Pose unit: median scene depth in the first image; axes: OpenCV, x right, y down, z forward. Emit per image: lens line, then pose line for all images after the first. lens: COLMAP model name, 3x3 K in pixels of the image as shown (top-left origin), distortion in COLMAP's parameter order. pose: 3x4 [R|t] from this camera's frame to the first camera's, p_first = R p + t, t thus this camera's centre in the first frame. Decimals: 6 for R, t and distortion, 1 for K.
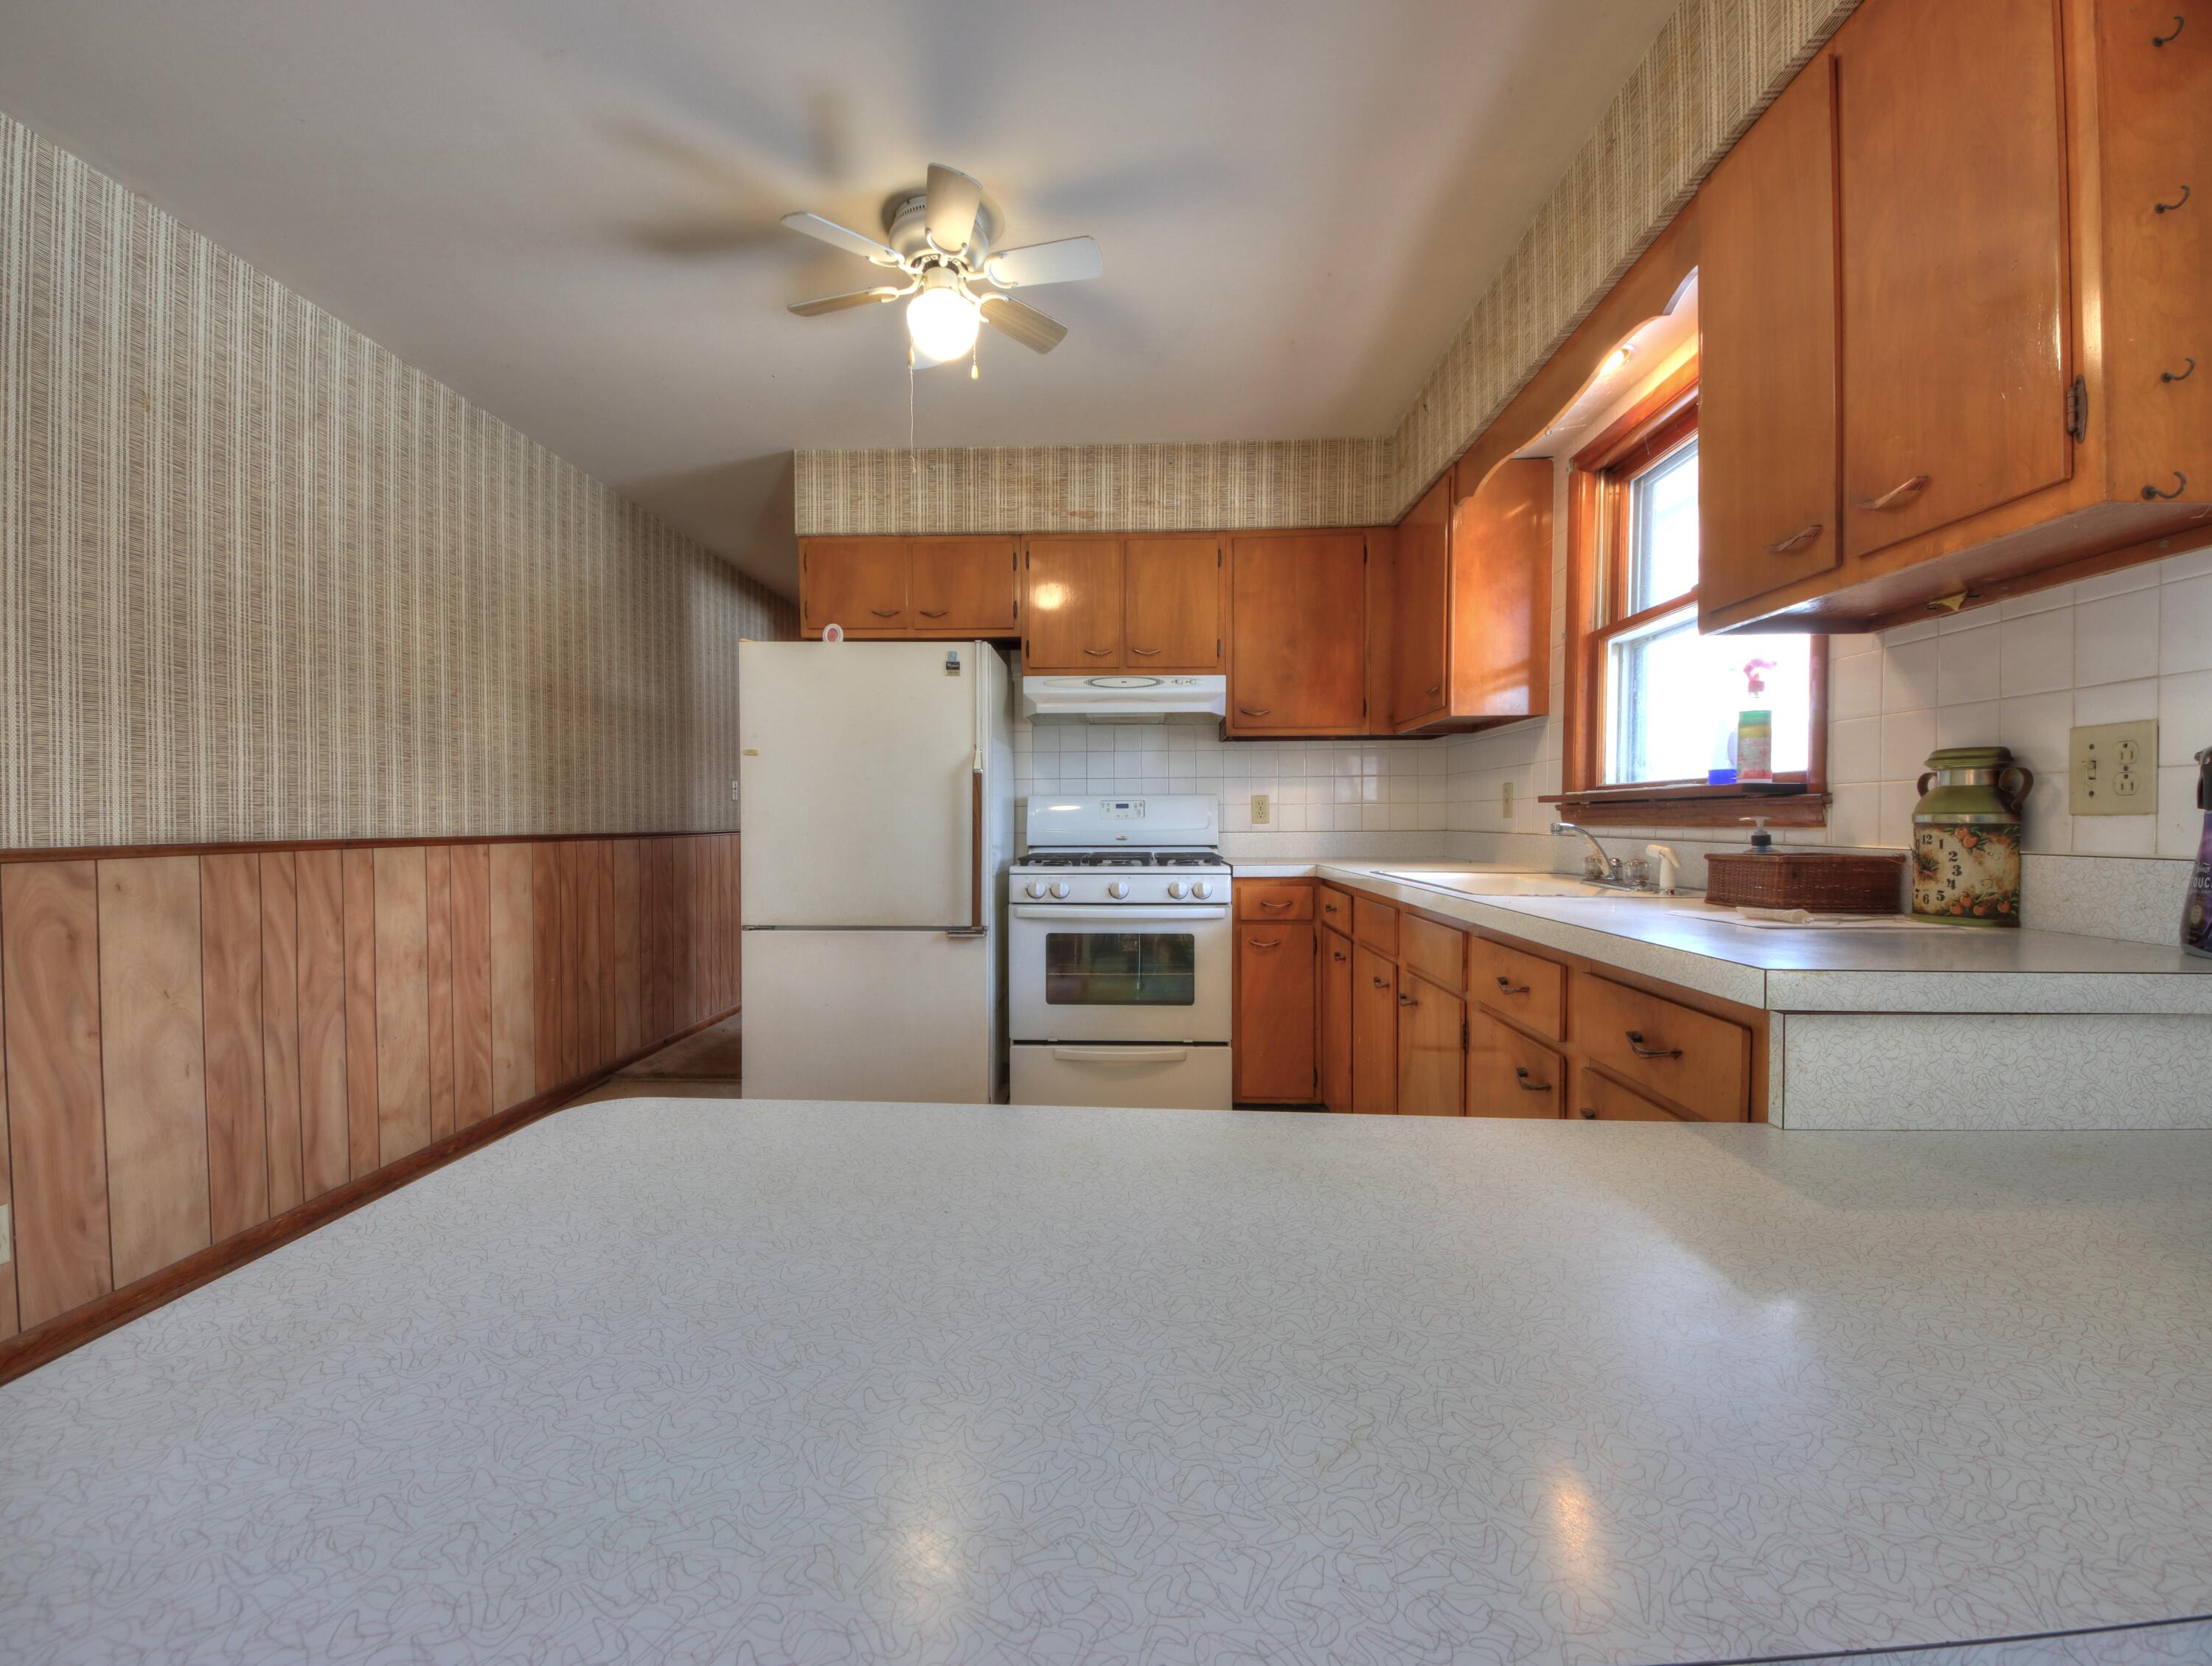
lens RADIAL K [[942.8, 0, 1109.3], [0, 942.8, 831.1], [0, 0, 1]] dist [-0.017312, -0.002789]
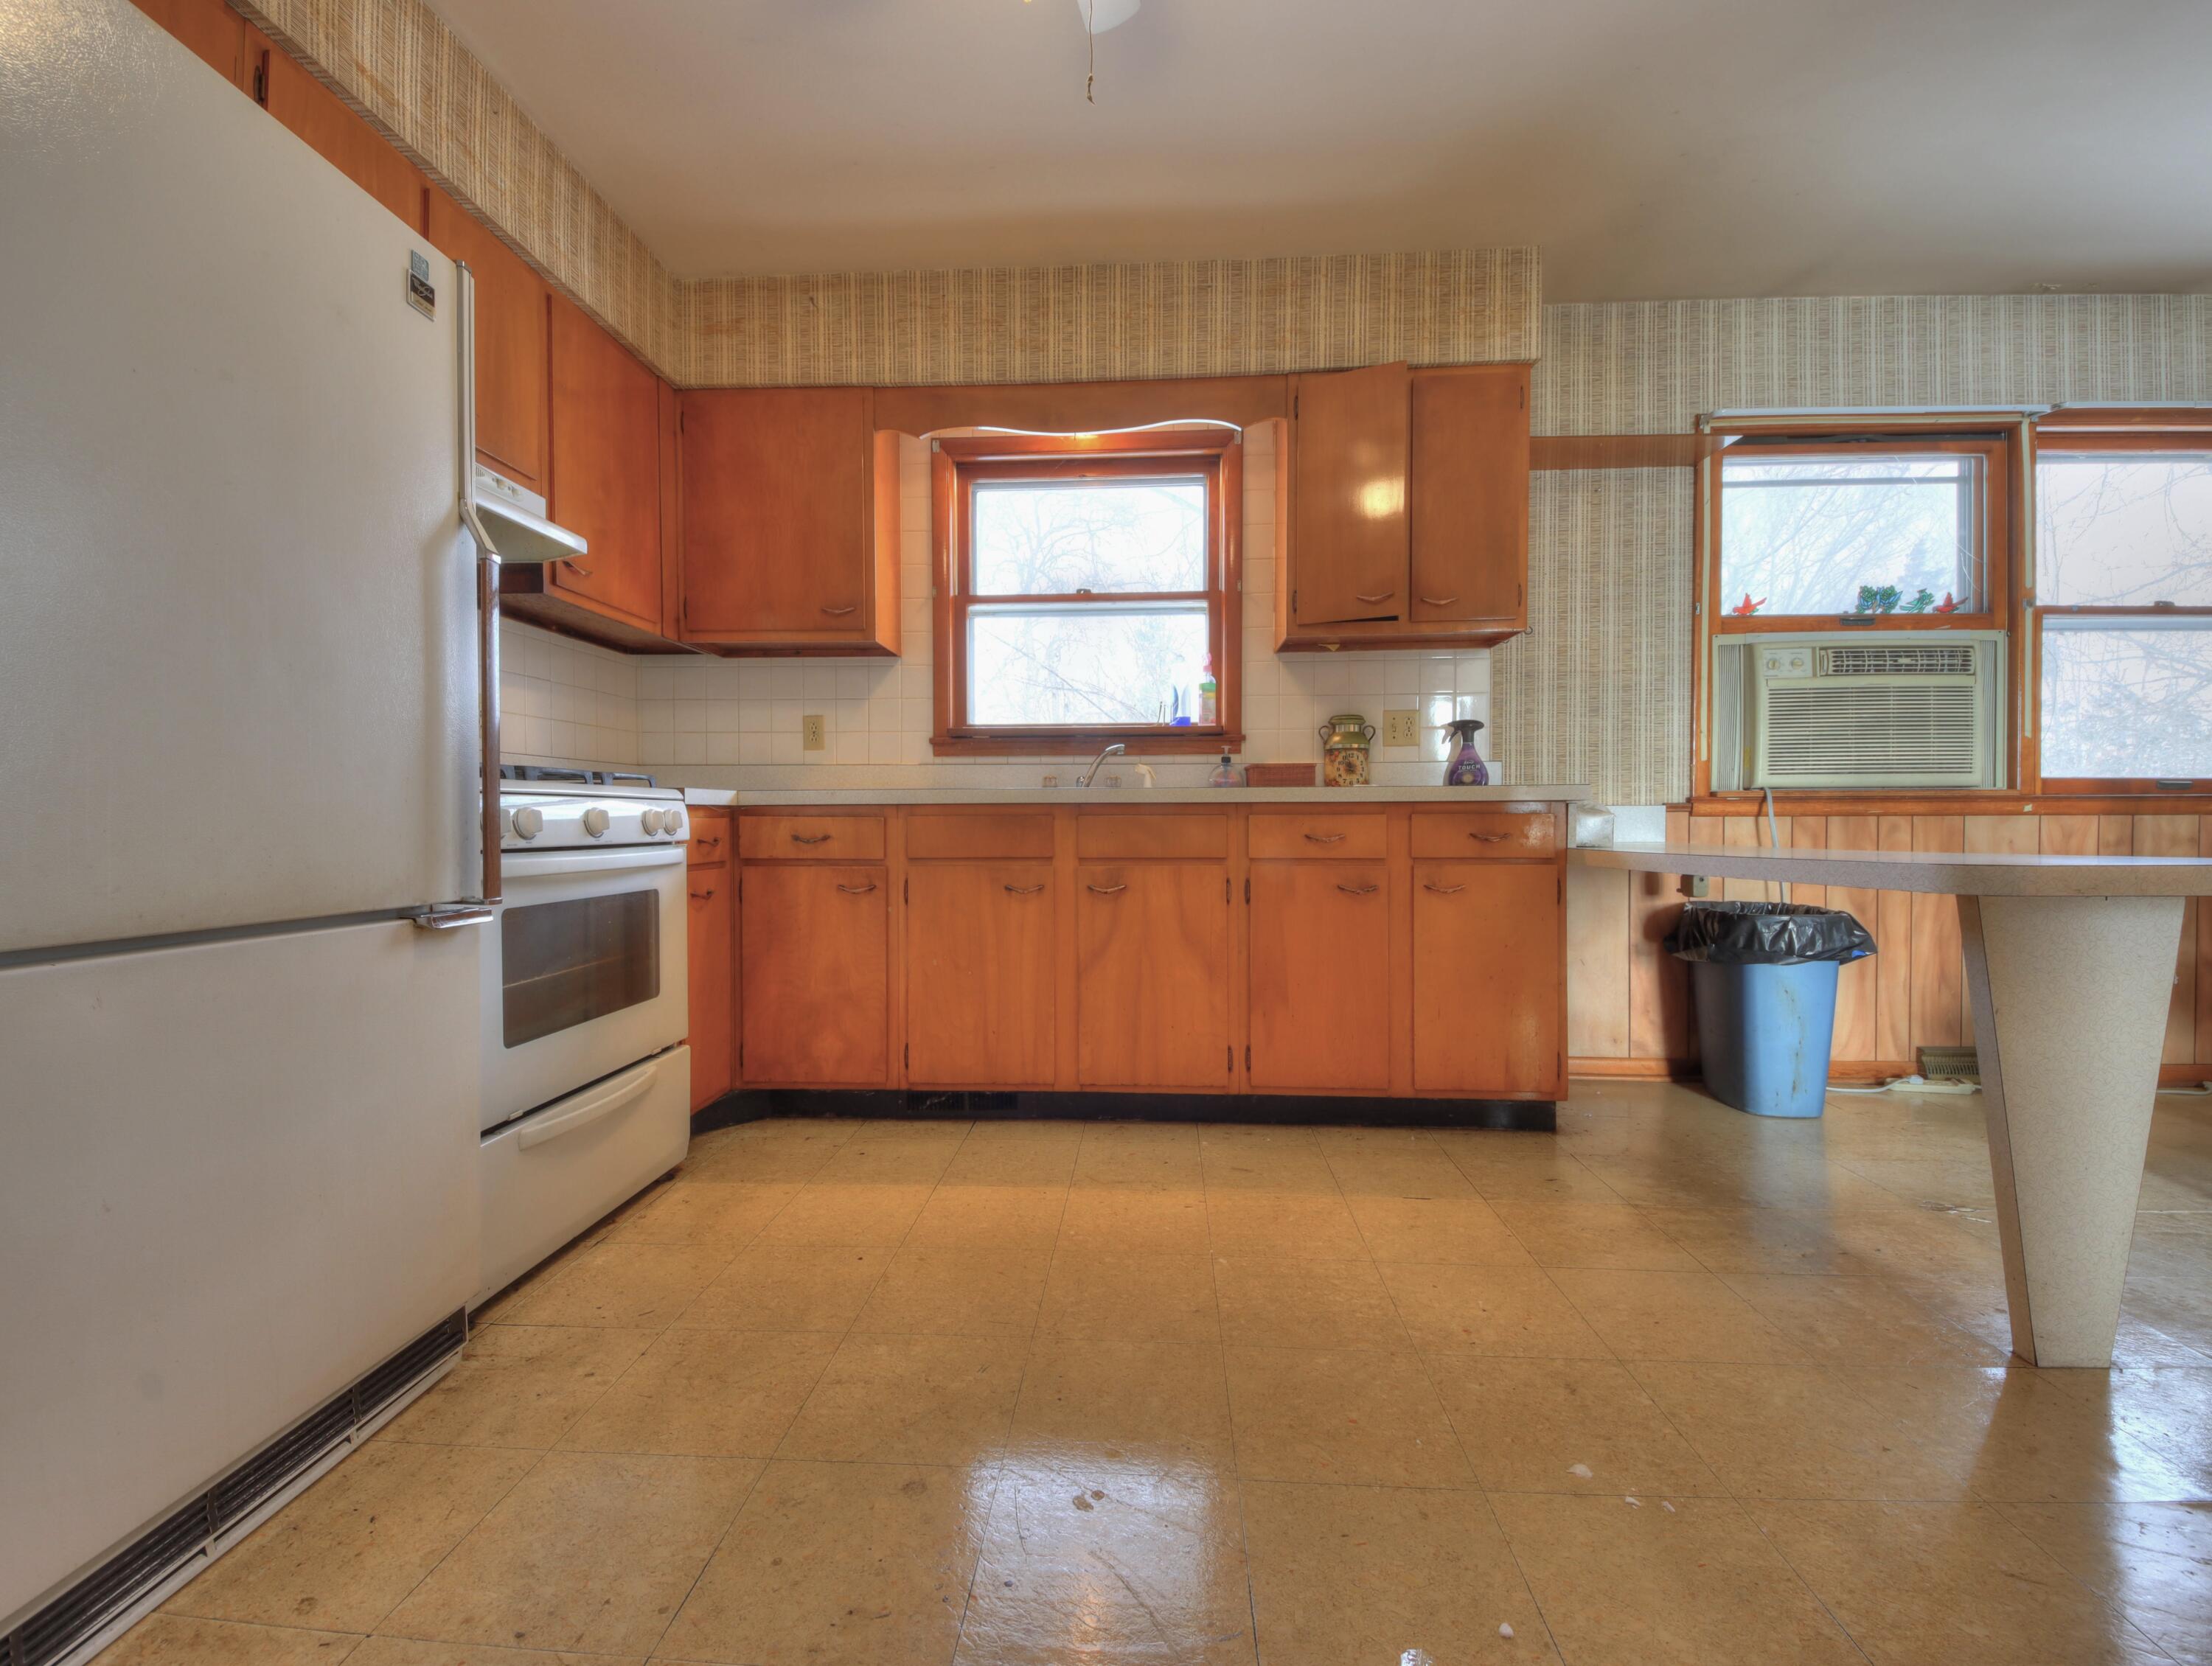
lens RADIAL K [[942.5, 0, 1115.3], [0, 942.5, 833.8], [0, 0, 1]] dist [-0.017312, -0.002789]
pose [[0.008037, -0.010876, 0.999909, -0.533841], [0.016419, 0.999807, 0.010743, 0.064707], [-0.999833, 0.016331, 0.008214, 0.630000]]
